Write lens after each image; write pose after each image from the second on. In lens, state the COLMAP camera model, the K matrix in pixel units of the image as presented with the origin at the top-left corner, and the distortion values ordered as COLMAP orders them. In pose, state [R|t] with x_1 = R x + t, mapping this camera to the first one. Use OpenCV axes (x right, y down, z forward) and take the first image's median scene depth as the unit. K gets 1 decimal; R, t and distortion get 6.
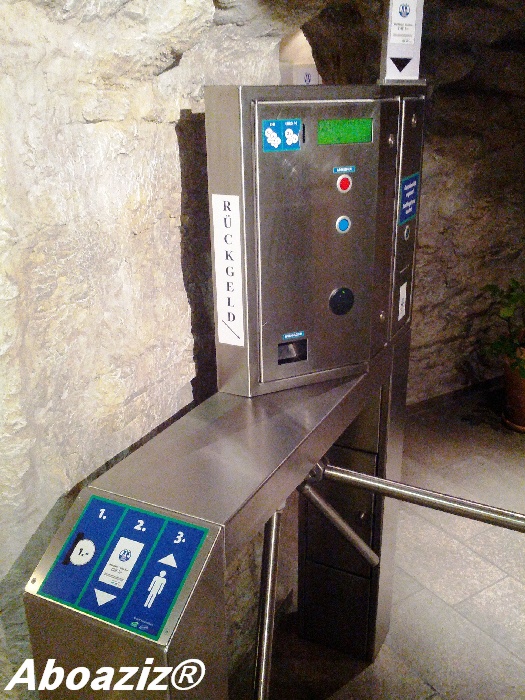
lens RADIAL K [[659.7, 0, 309.6], [0, 659.7, 388.2], [0, 0, 1]] dist [0.035154, -0.013698]
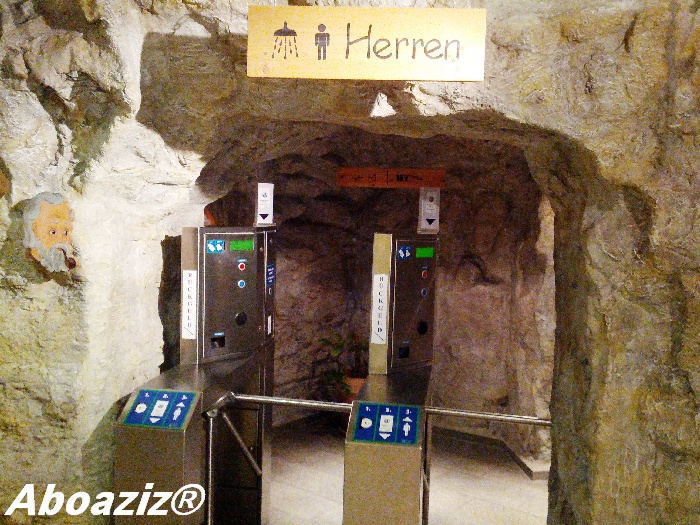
lens RADIAL K [[683.4, 0, 350.0], [0, 683.4, 262.5], [0, 0, 1]] dist [0.030472, -0.040123]
pose [[0.965821, 0.009506, 0.259034, -0.184697], [0.078104, 0.942210, -0.325792, 0.440456], [-0.247161, 0.334889, 0.909264, -1.149635]]
